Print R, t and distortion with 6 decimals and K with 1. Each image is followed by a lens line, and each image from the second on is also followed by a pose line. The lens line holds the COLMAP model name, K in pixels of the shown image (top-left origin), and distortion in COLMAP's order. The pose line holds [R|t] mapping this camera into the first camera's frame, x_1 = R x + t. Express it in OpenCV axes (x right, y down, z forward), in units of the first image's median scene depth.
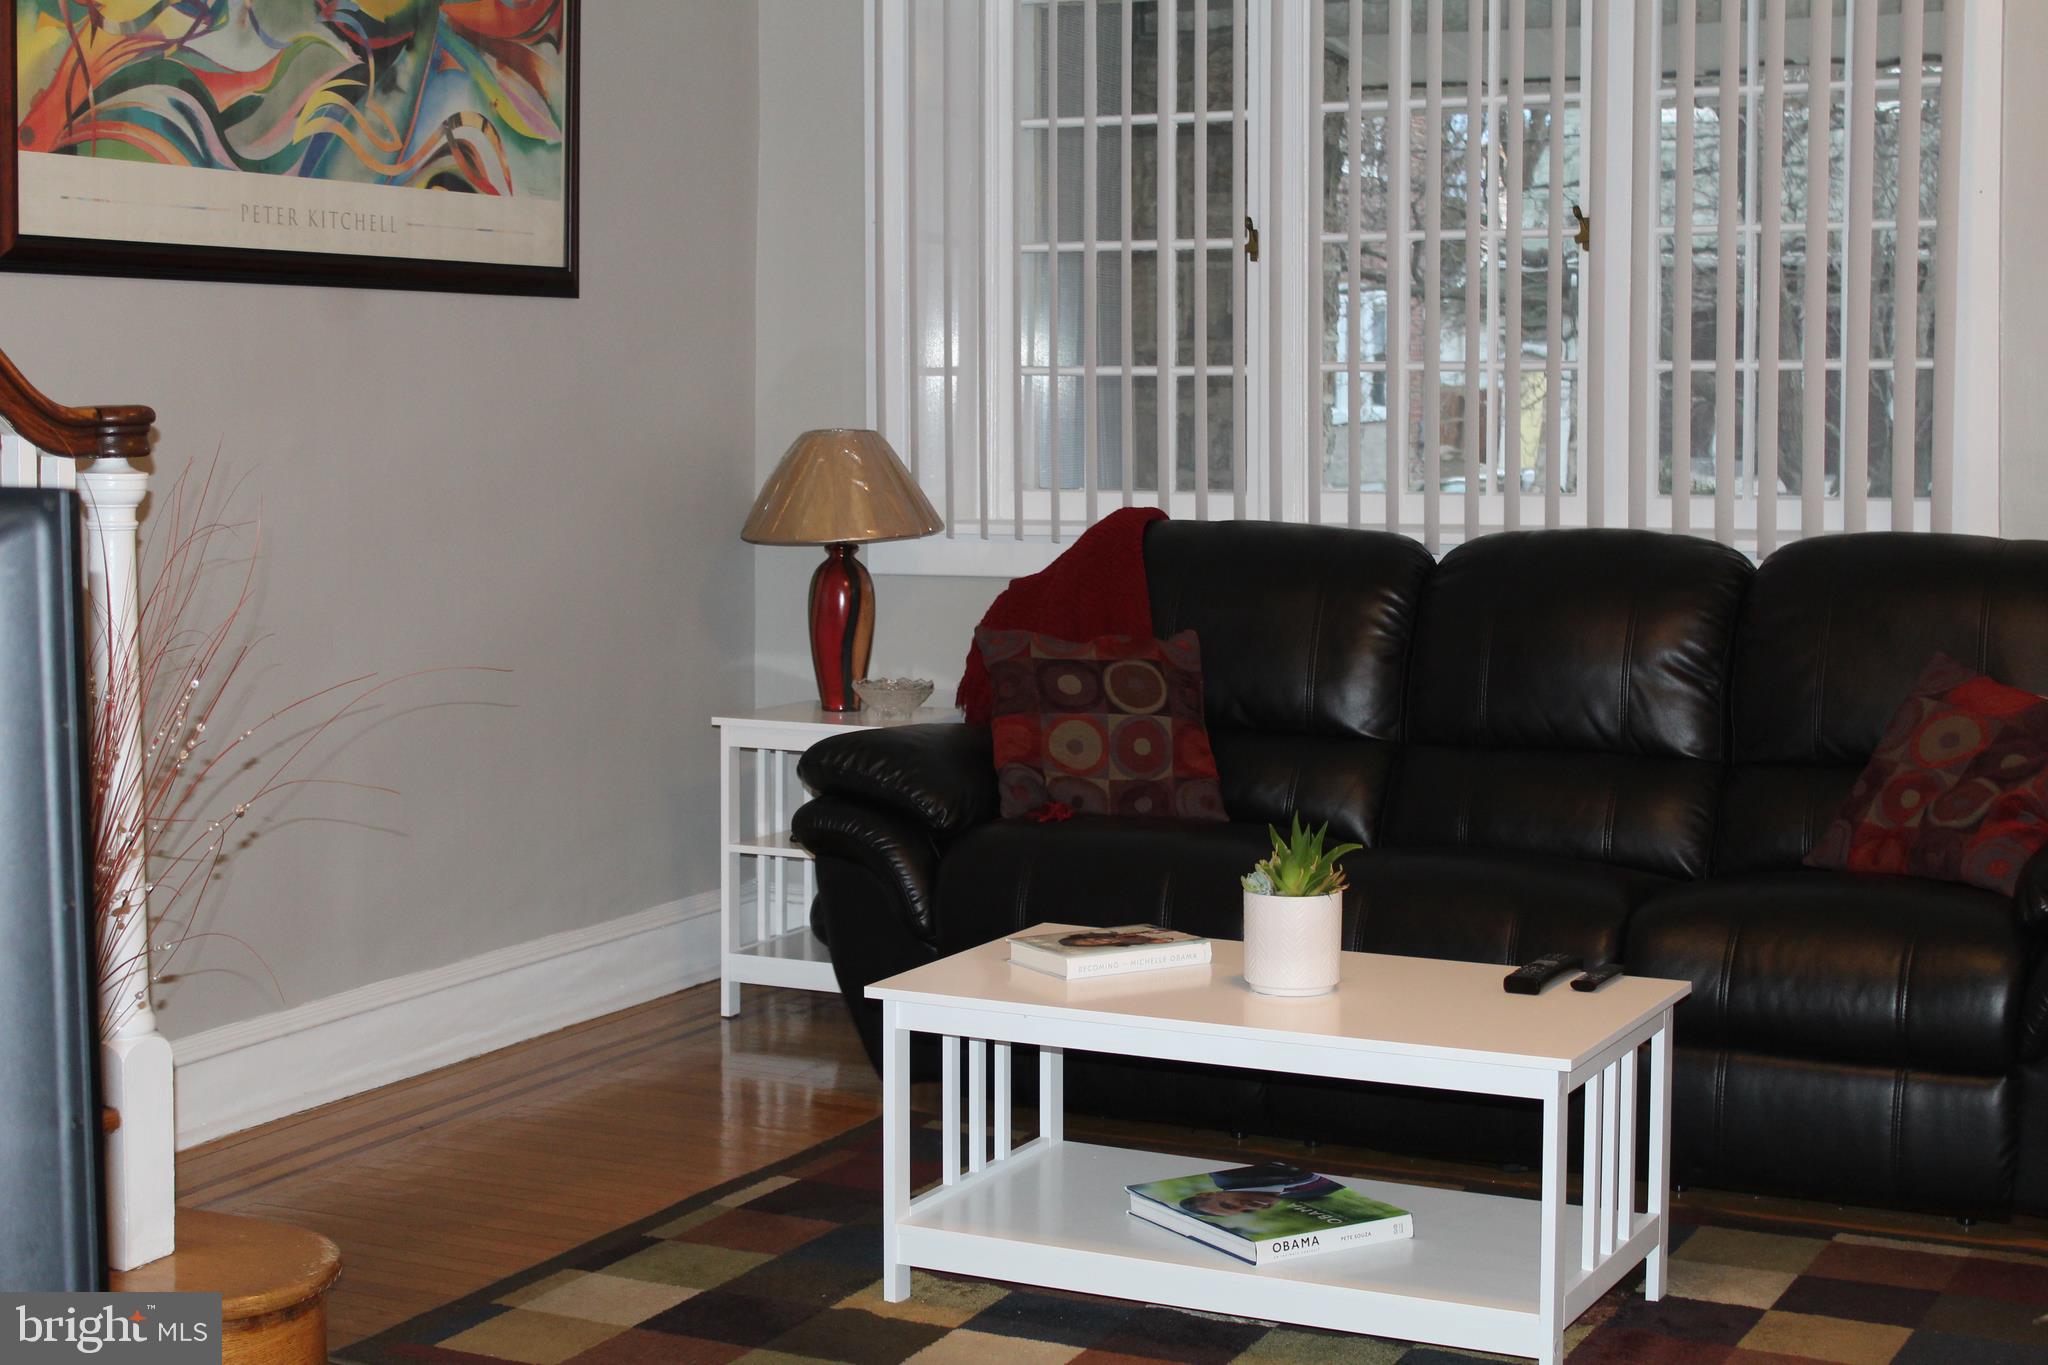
lens RADIAL K [[3223.6, 0, 1024.0], [0, 3223.6, 682.5], [0, 0, 1]] dist [-0.020160, 0.038515]
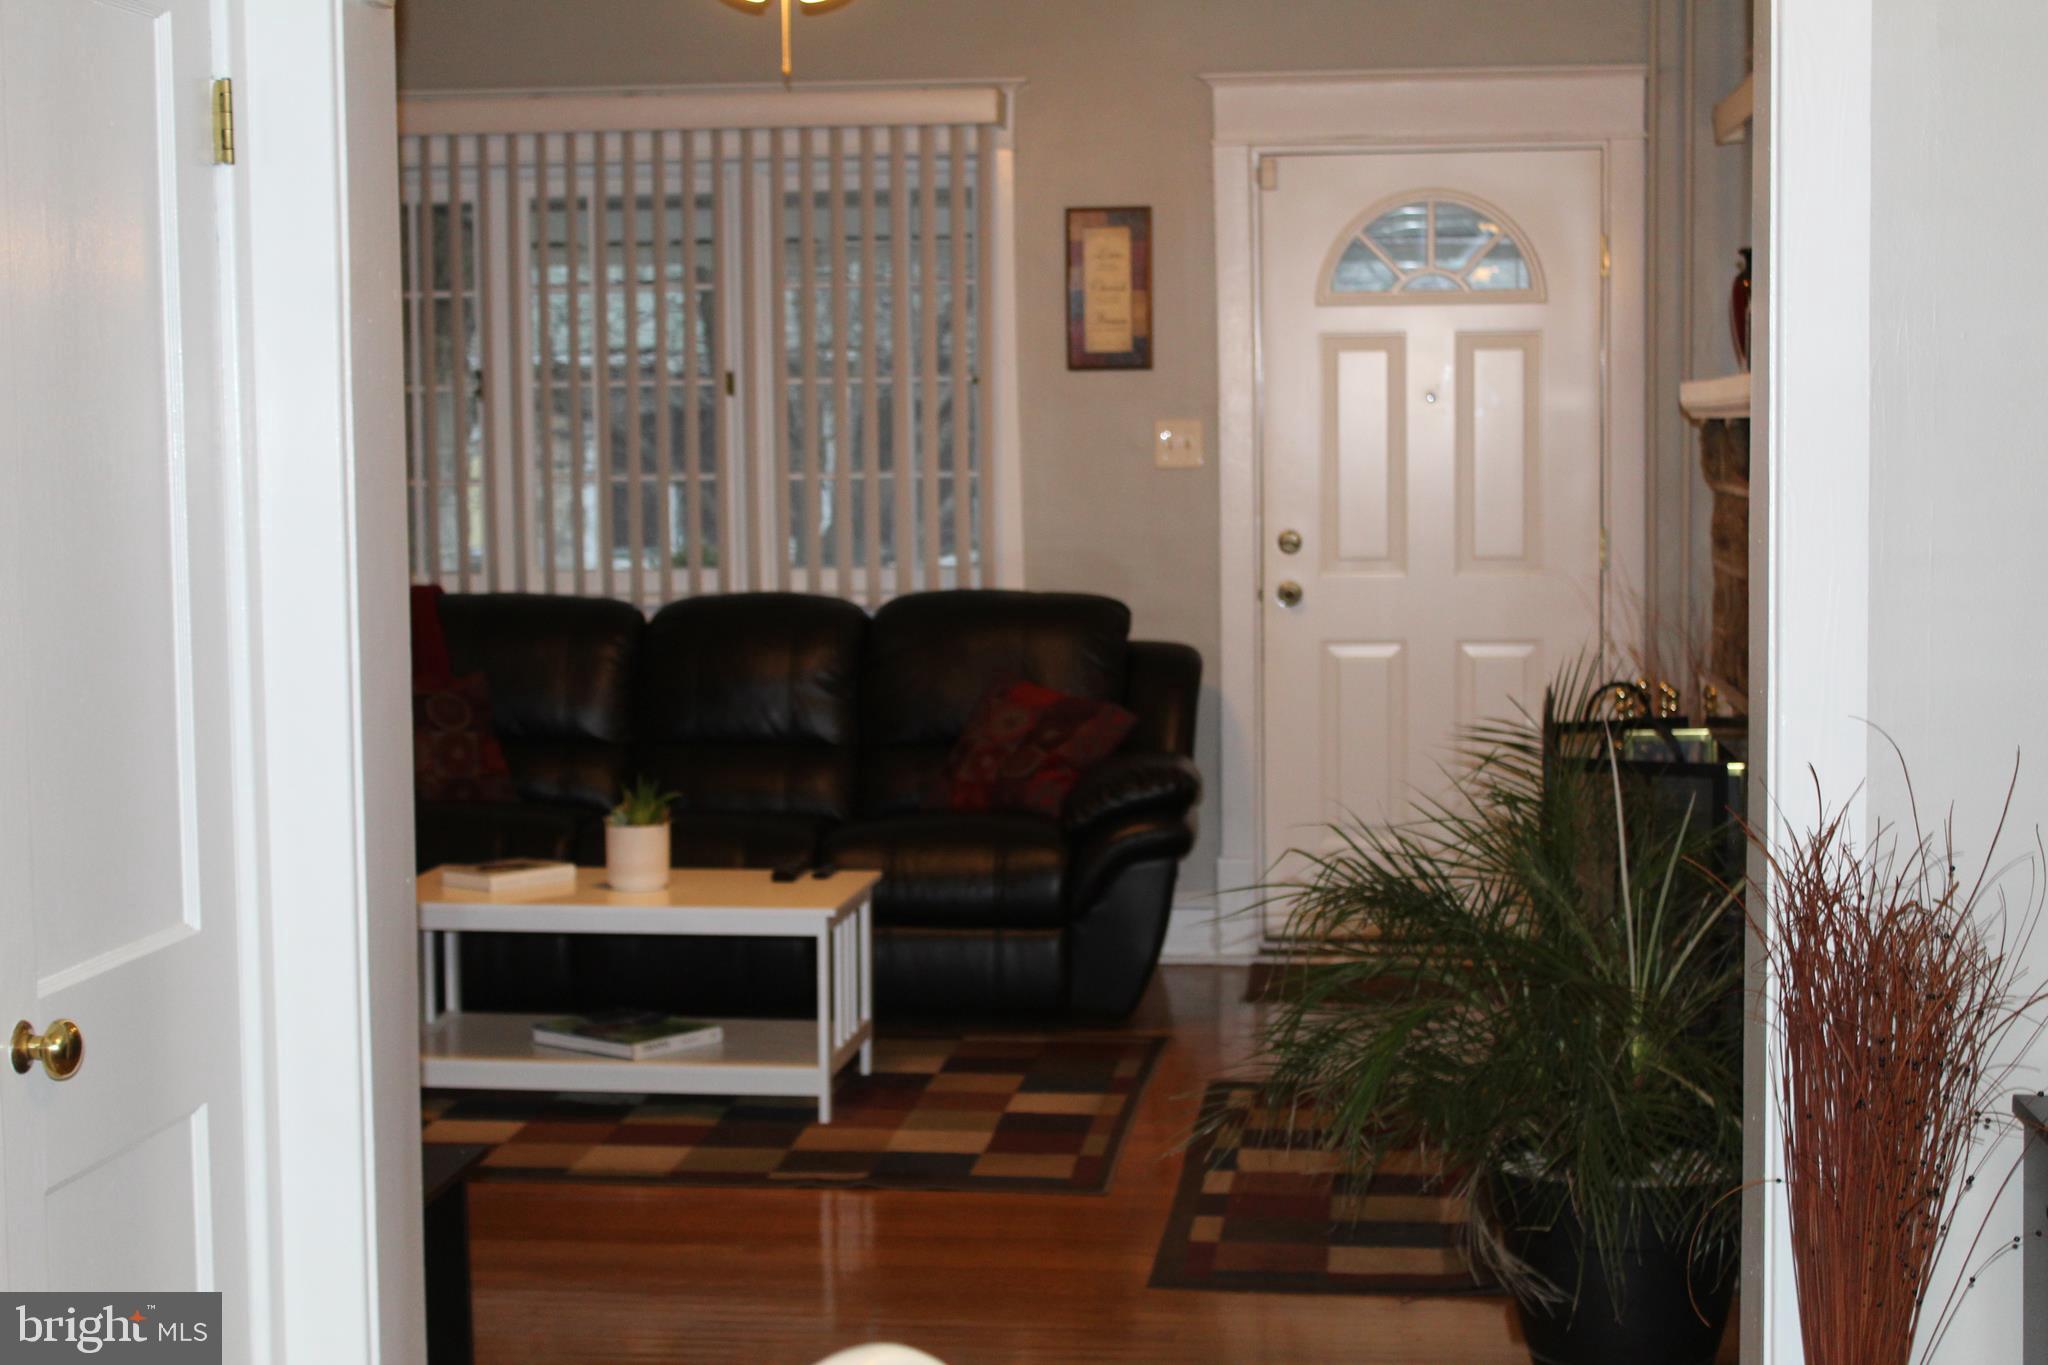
lens RADIAL K [[3223.6, 0, 1024.0], [0, 3223.6, 682.5], [0, 0, 1]] dist [-0.020160, 0.038515]
pose [[0.941044, -0.030891, 0.336871, -0.240669], [0.039077, 0.999082, -0.017547, 0.028064], [-0.336020, 0.029677, 0.941387, -0.484822]]
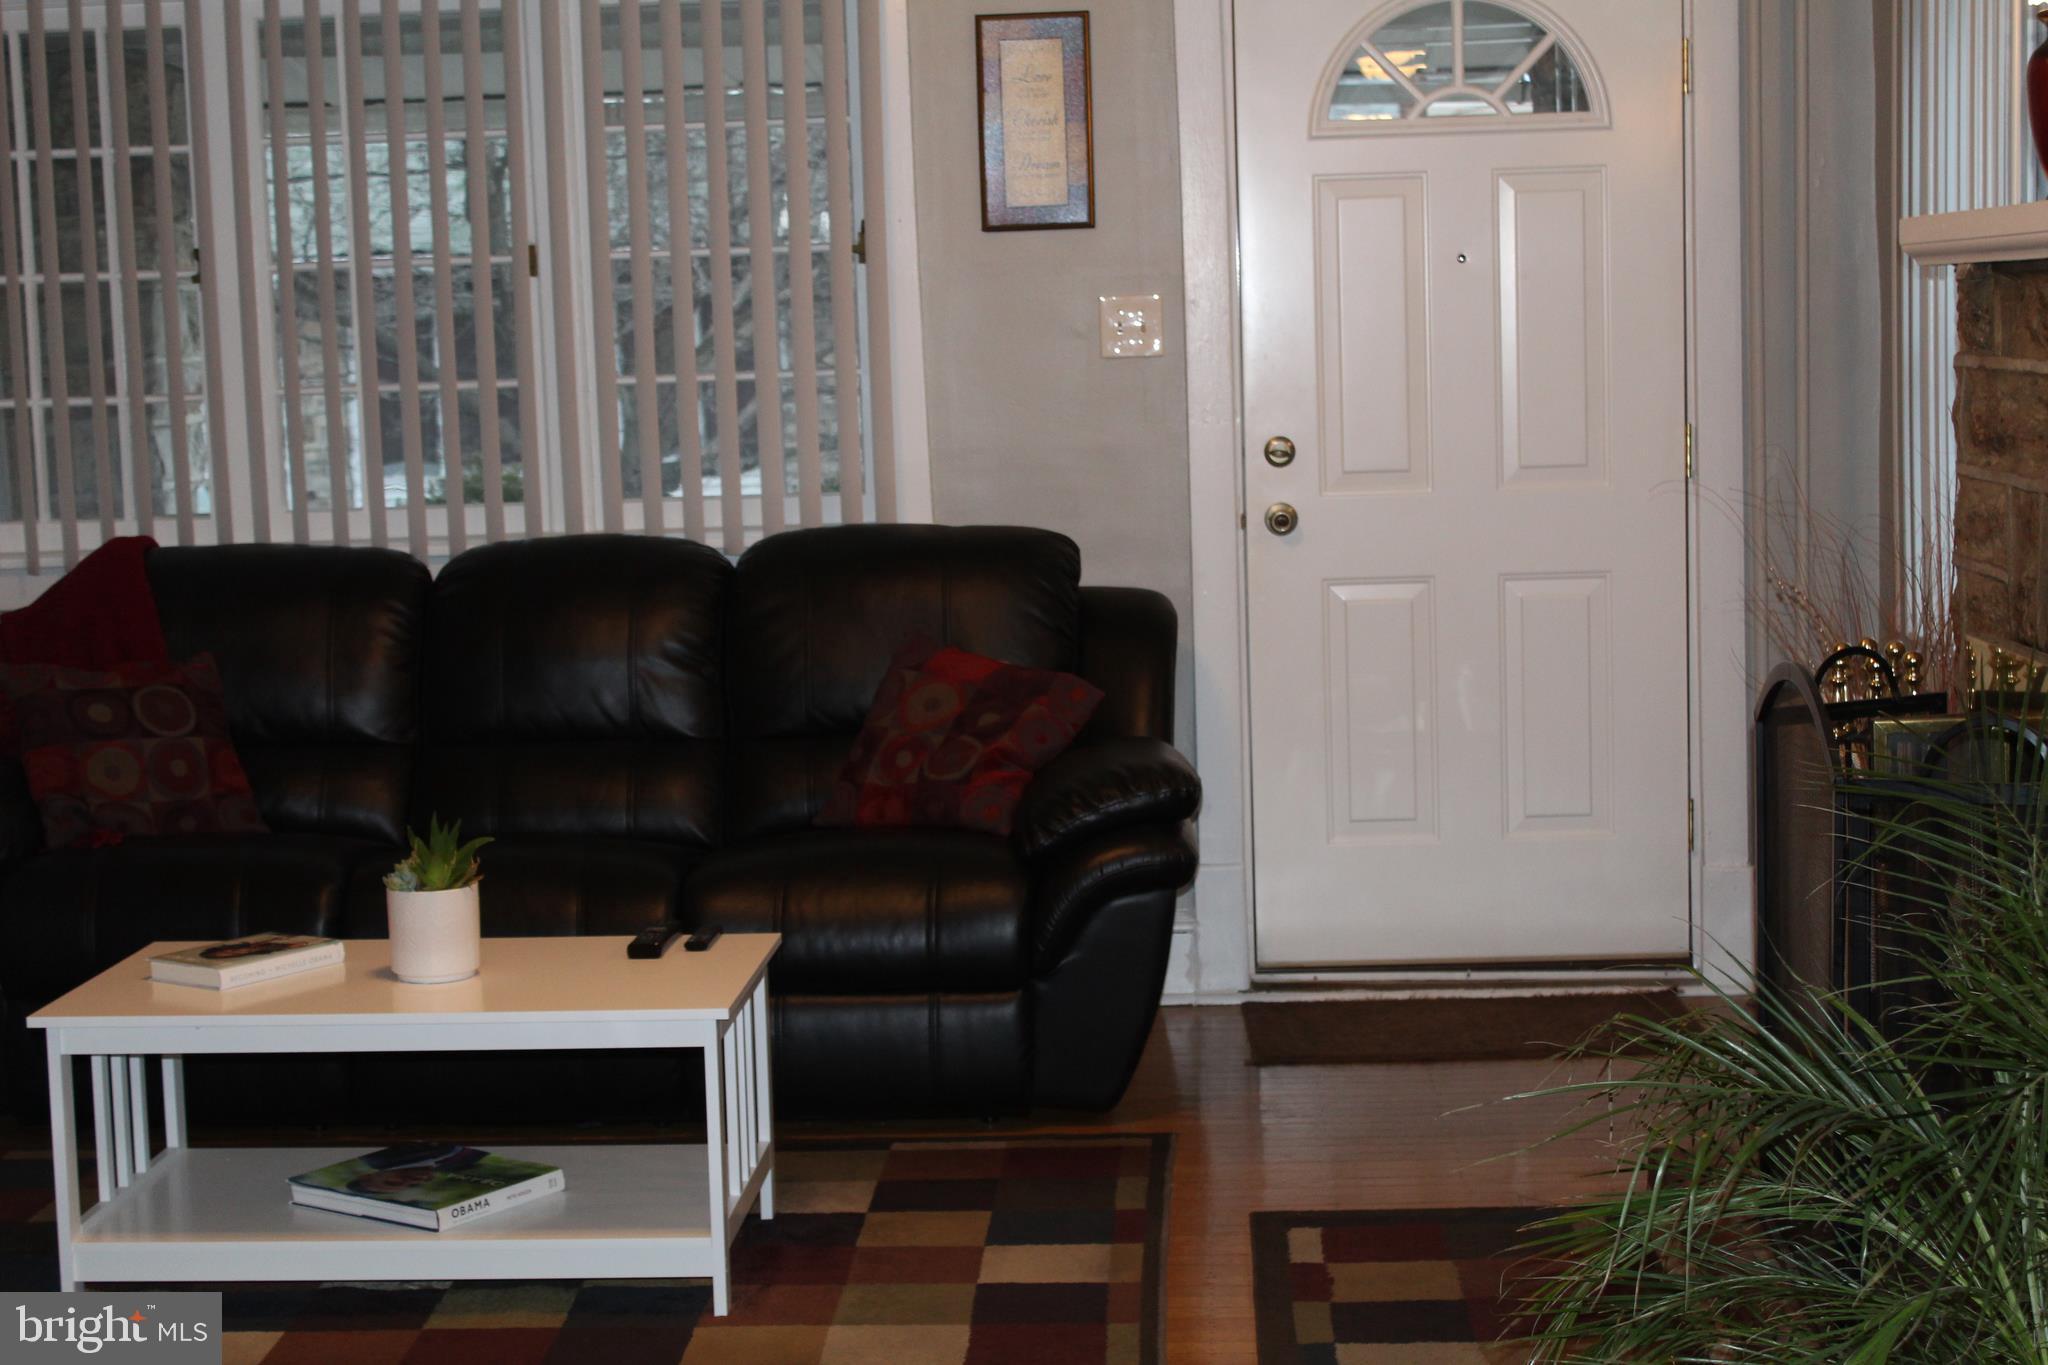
lens RADIAL K [[3223.6, 0, 1024.0], [0, 3223.6, 682.5], [0, 0, 1]] dist [-0.020160, 0.038515]
pose [[0.914982, -0.068780, 0.397589, -0.146693], [0.067691, 0.997565, 0.016793, -0.007539], [-0.397776, 0.011548, 0.917410, -0.066760]]
